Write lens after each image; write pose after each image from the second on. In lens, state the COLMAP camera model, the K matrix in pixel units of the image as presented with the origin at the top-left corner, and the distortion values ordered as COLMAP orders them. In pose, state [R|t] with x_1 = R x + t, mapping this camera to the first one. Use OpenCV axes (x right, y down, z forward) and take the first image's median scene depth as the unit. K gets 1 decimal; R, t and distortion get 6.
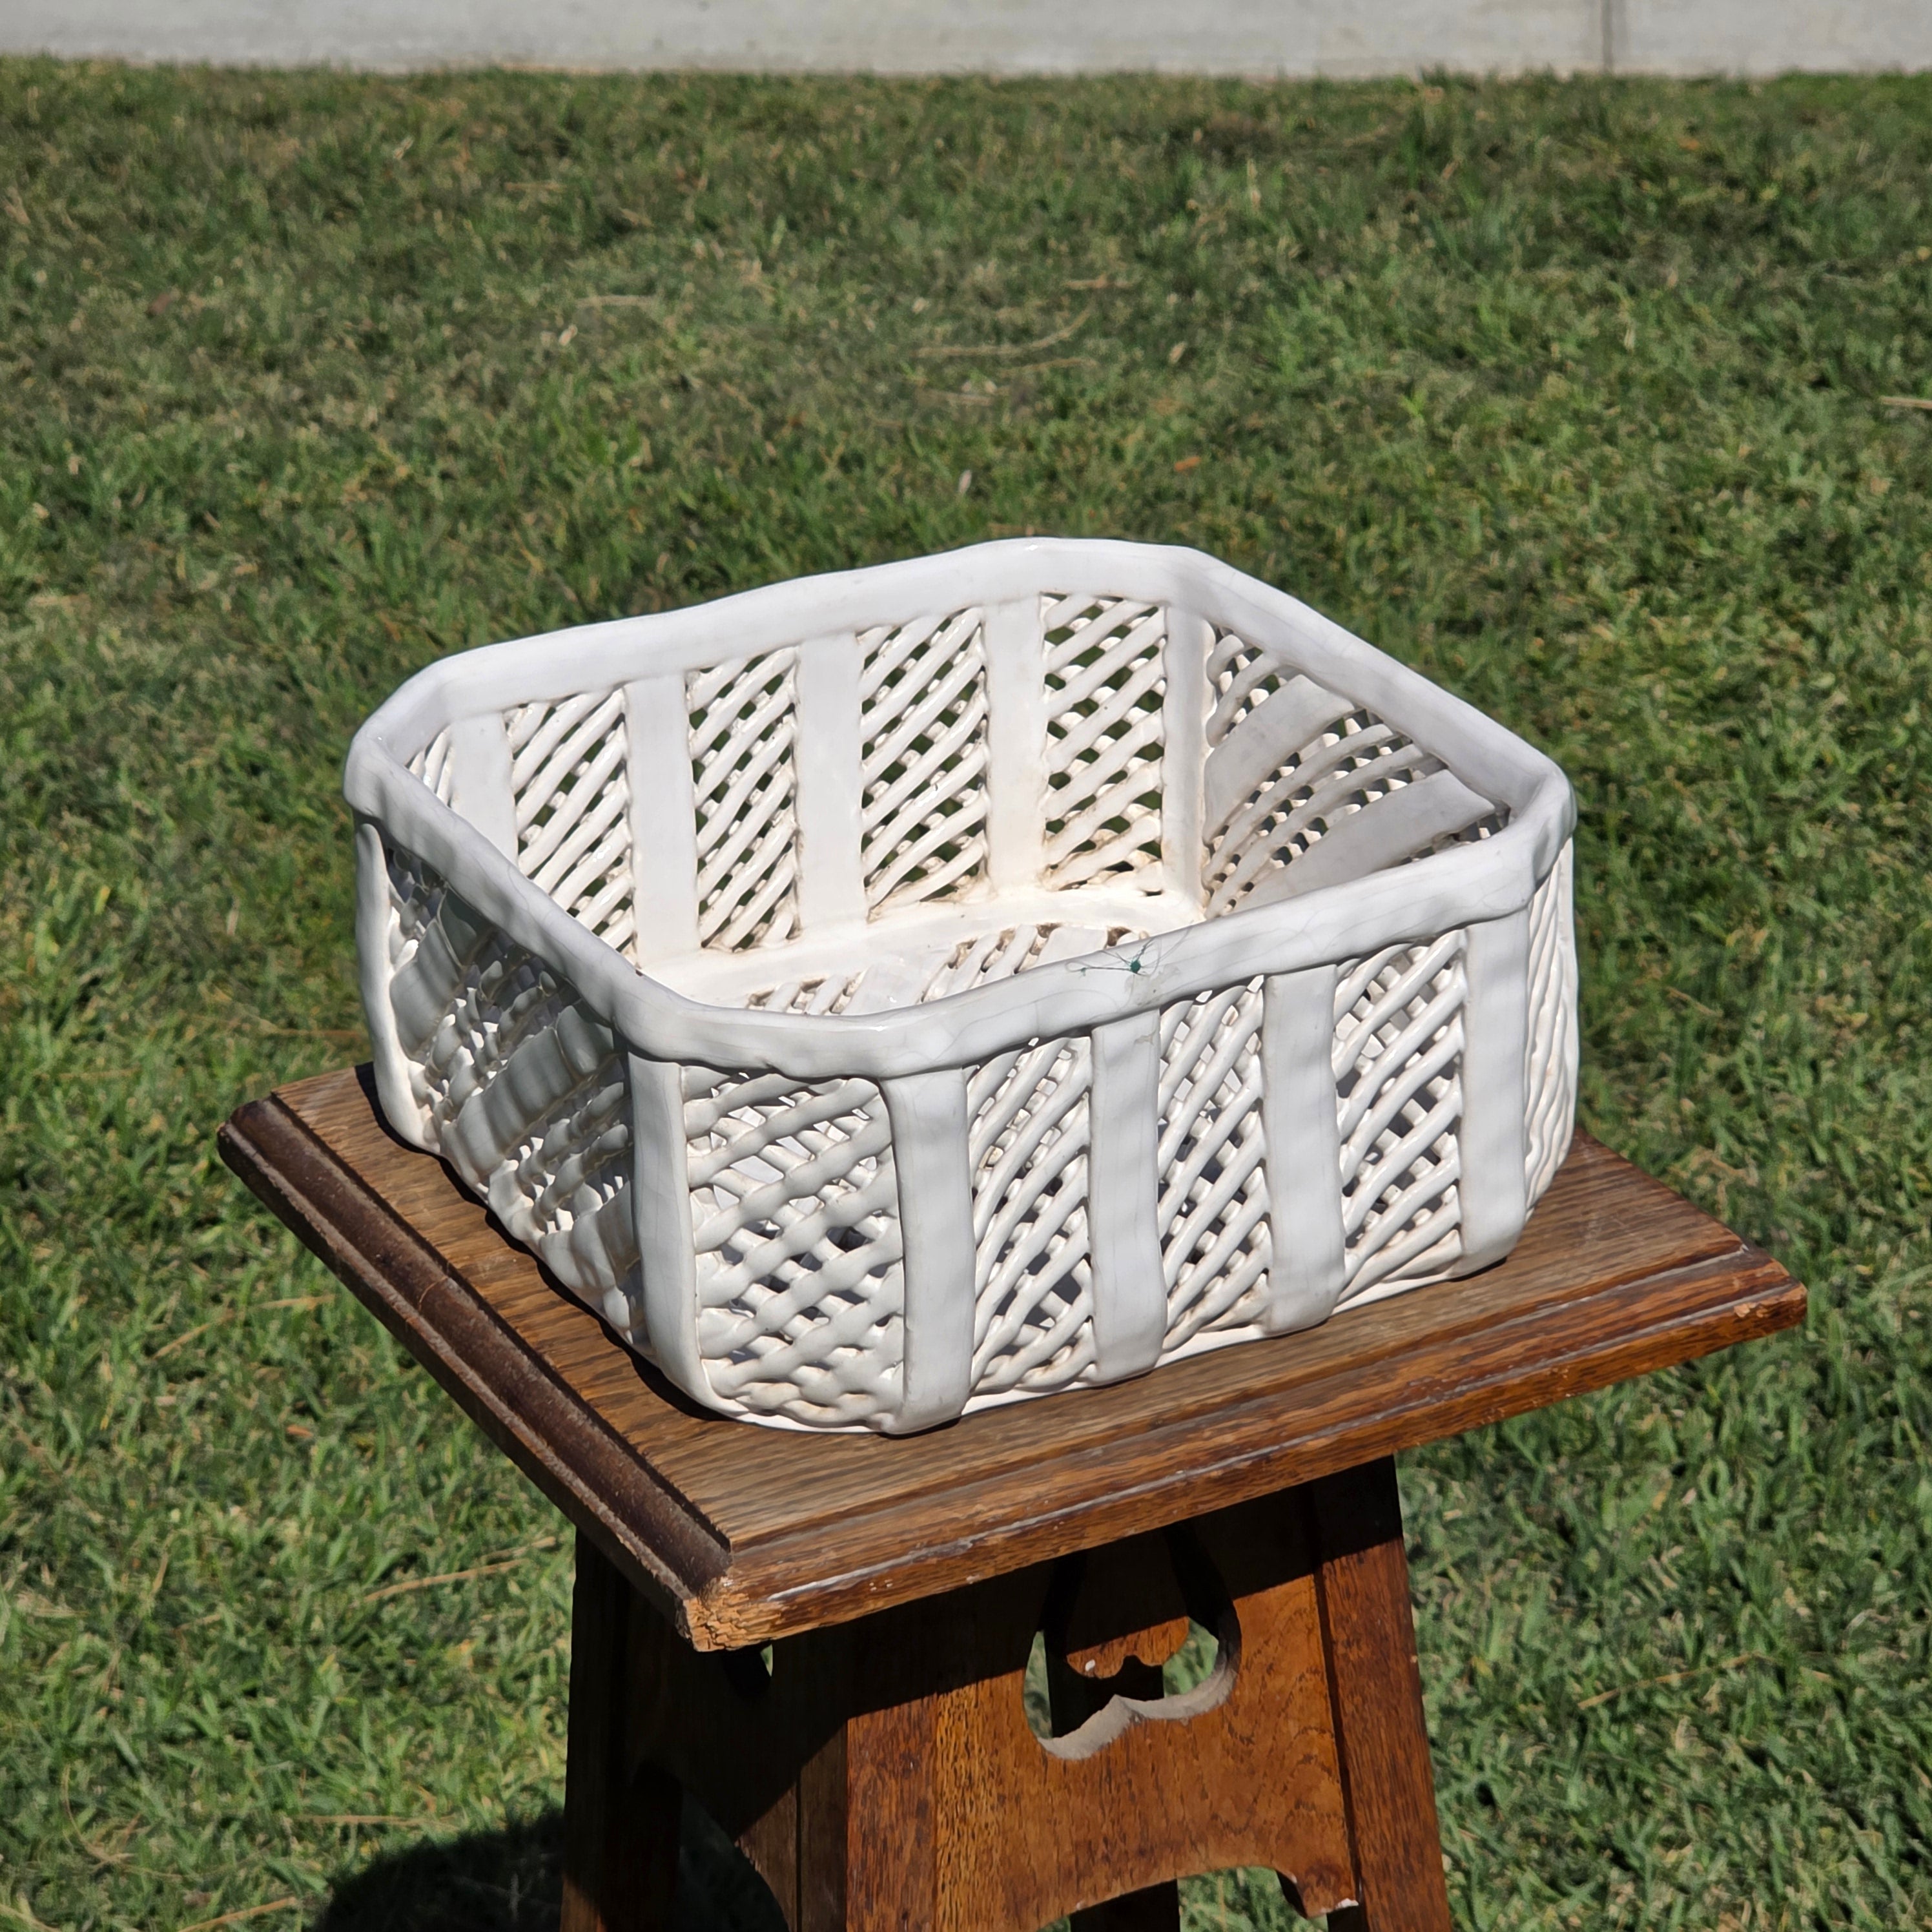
lens RADIAL K [[6483.9, 0, 966.0], [0, 6483.9, 966.0], [0, 0, 1]] dist [-0.923921, 1.614671]
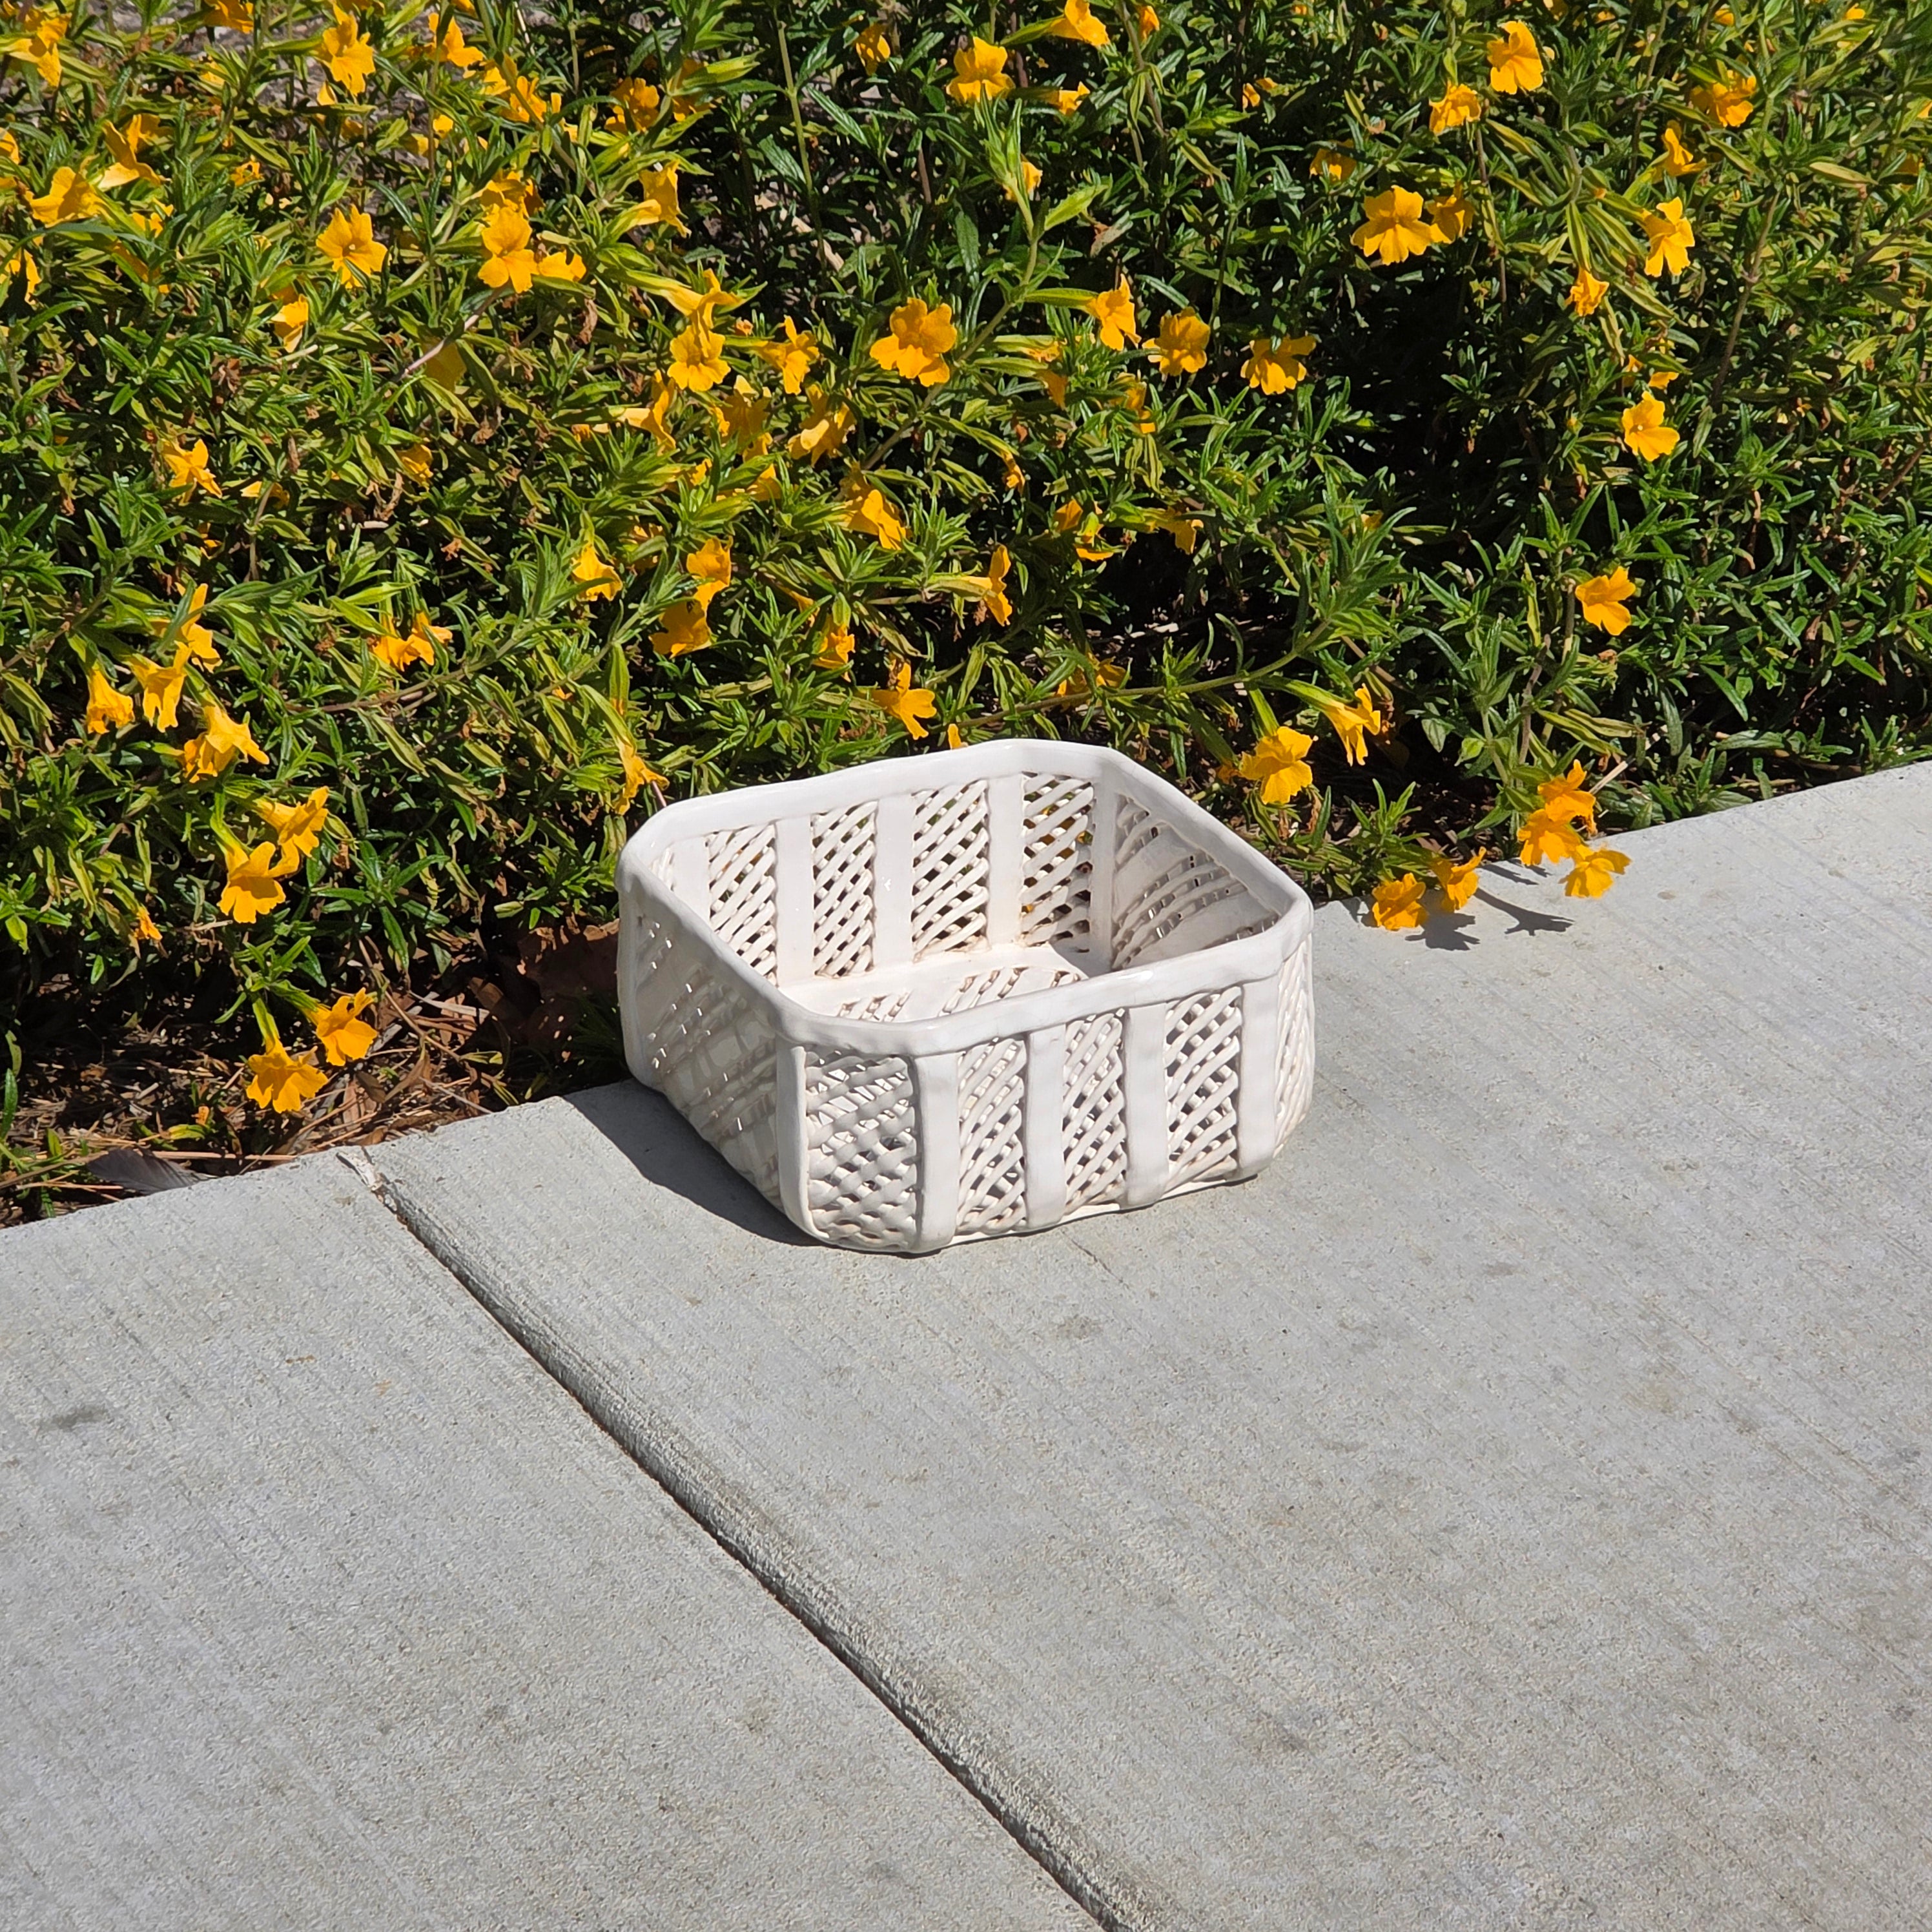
lens RADIAL K [[6483.9, 0, 966.0], [0, 6483.9, 966.0], [0, 0, 1]] dist [-0.923921, 1.614671]
pose [[0.999290, 0.034721, -0.014616, 0.023905], [-0.034628, 0.999379, 0.006525, -0.017910], [0.014833, -0.006014, 0.999872, -0.712370]]
